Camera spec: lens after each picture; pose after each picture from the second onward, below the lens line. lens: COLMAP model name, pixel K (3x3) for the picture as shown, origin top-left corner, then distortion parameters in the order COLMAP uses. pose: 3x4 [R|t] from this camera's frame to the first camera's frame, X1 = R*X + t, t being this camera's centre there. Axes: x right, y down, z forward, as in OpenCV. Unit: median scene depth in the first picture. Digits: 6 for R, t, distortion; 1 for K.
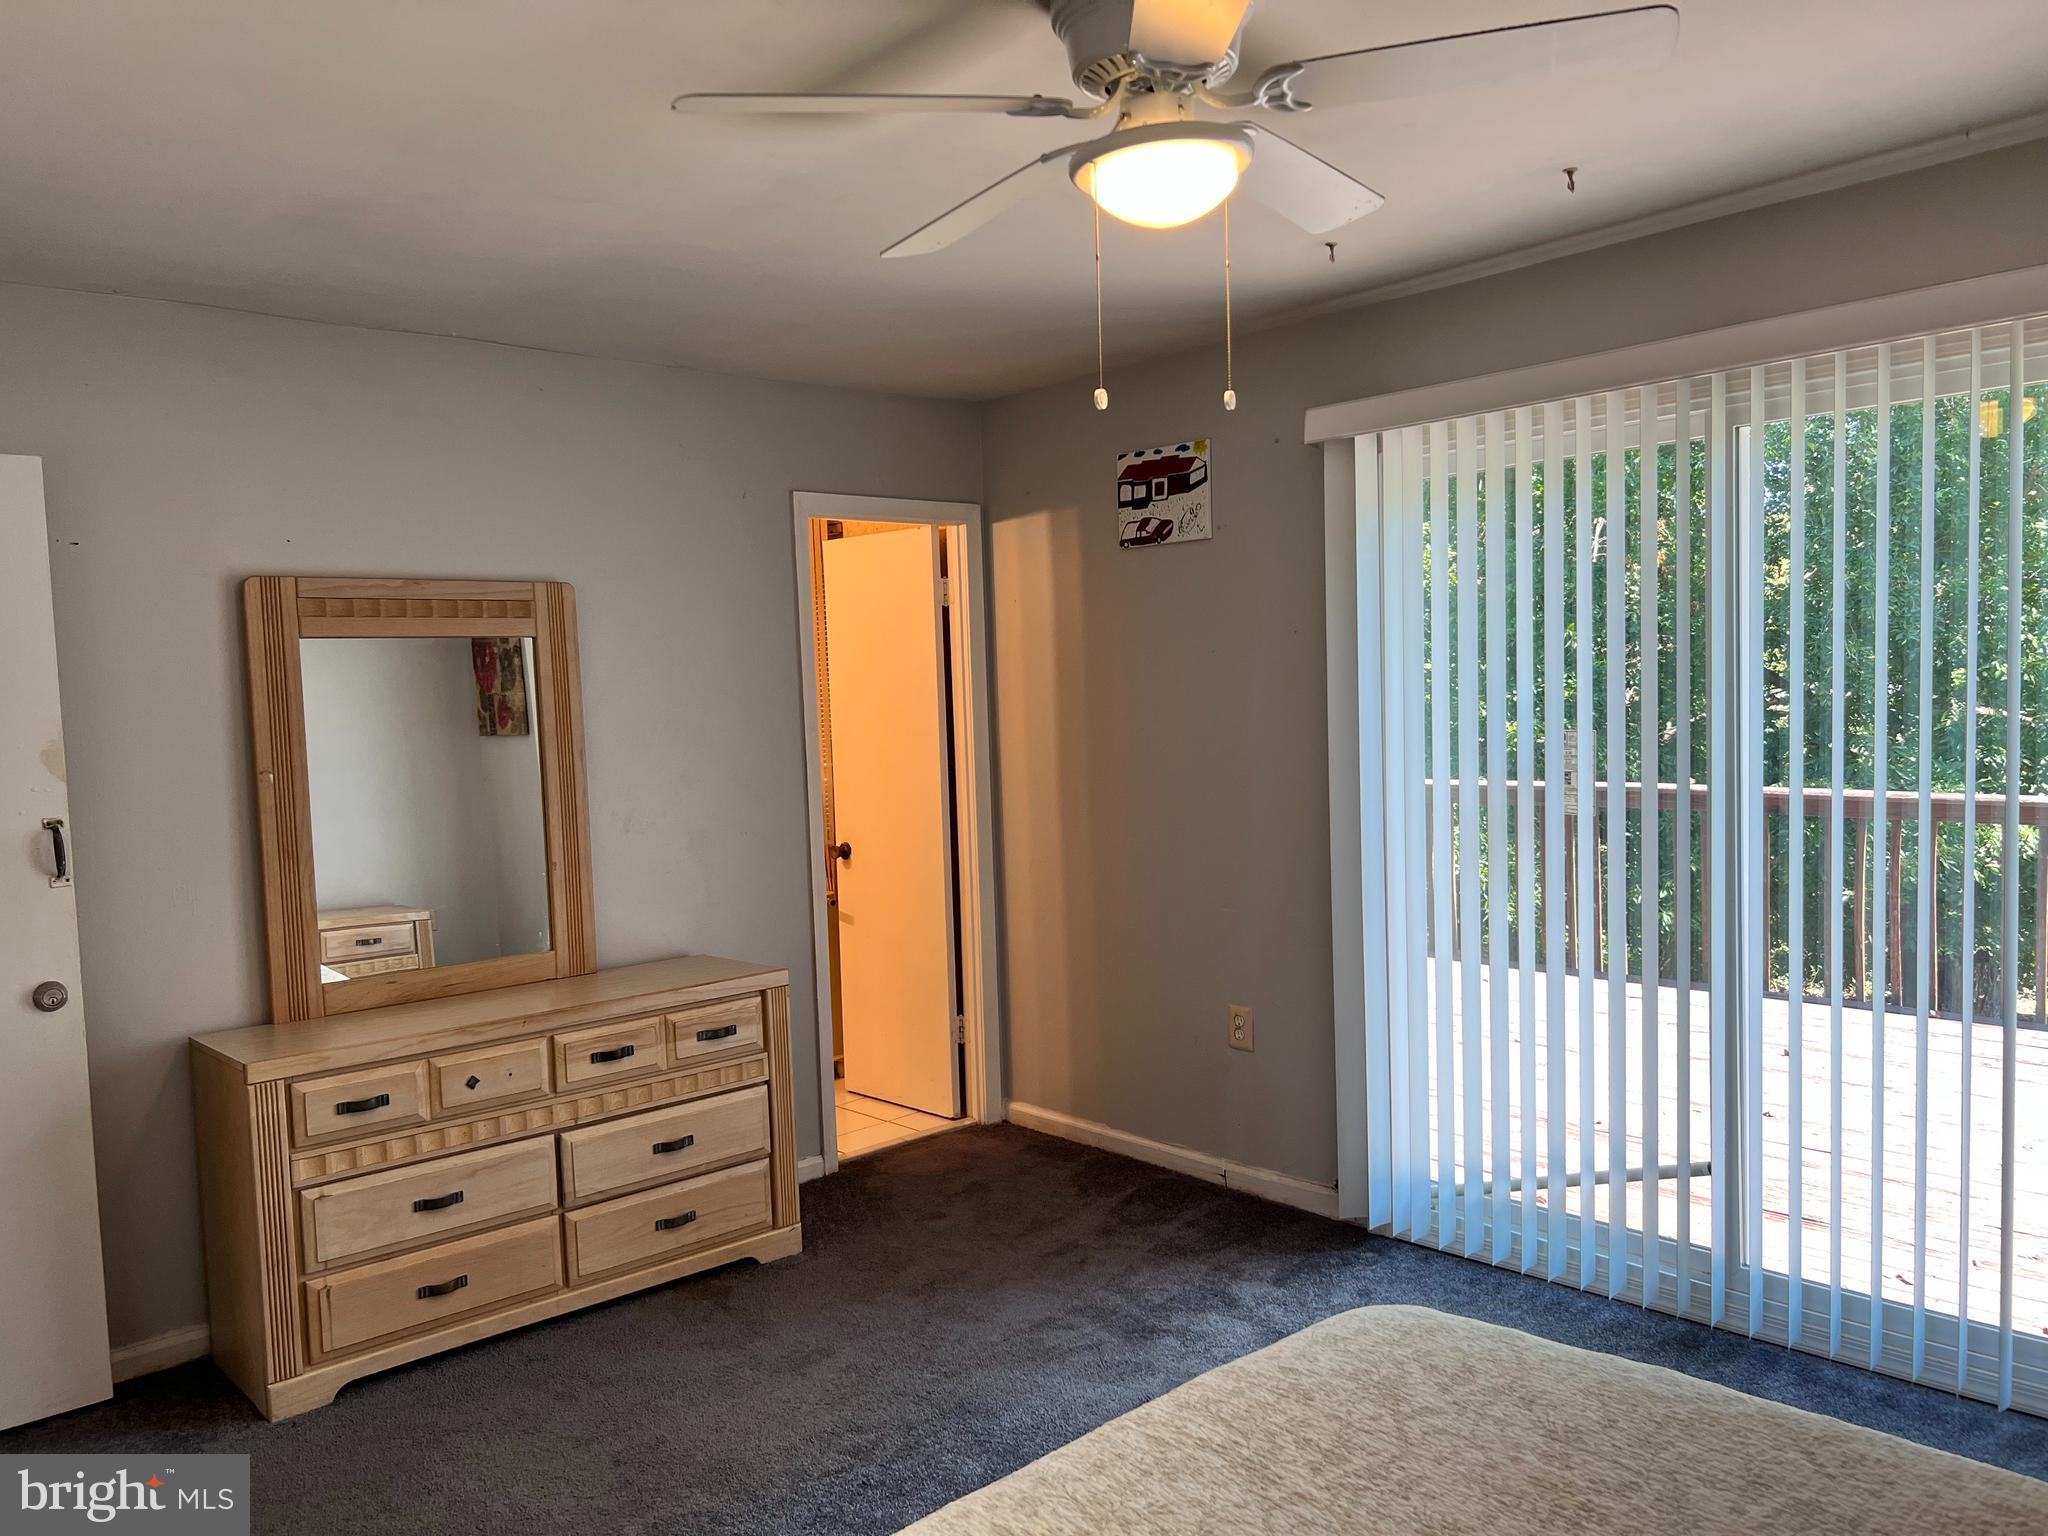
lens RADIAL K [[1549.2, 0, 1028.5], [0, 1549.2, 774.1], [0, 0, 1]] dist [0.034337, -0.005841]
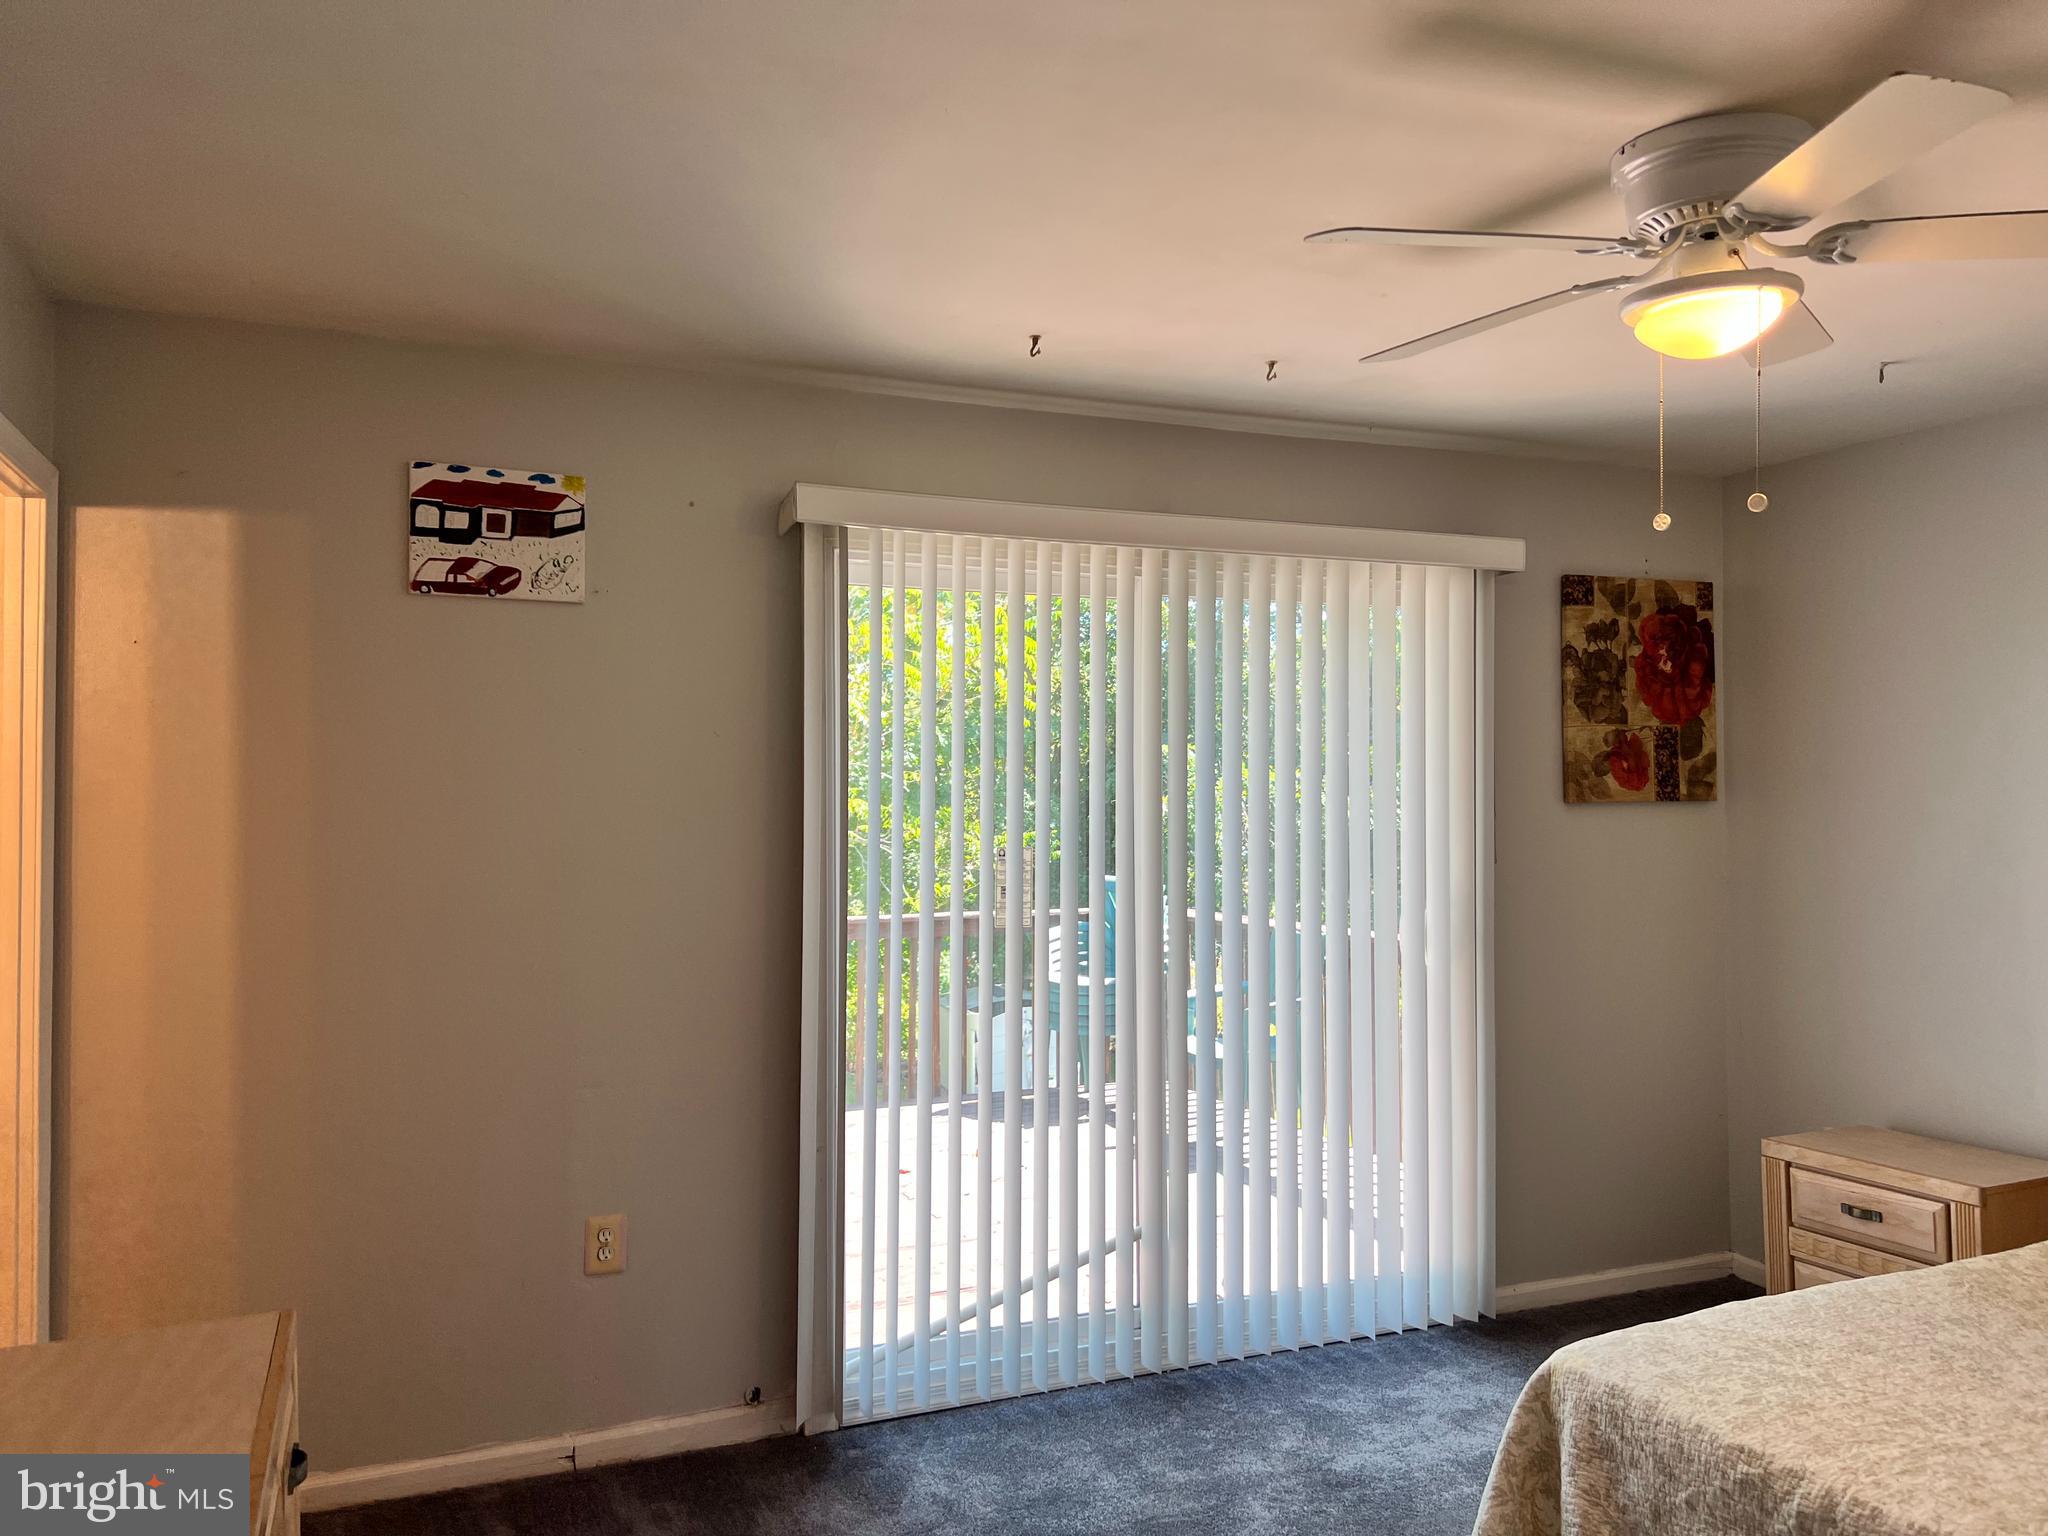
lens RADIAL K [[1549.2, 0, 1028.9], [0, 1549.2, 762.3], [0, 0, 1]] dist [0.034337, -0.005841]
pose [[0.310761, 0.054967, 0.948898, -0.535055], [0.042245, 0.996541, -0.071561, -0.008236], [-0.949549, 0.062324, 0.307364, 0.548706]]
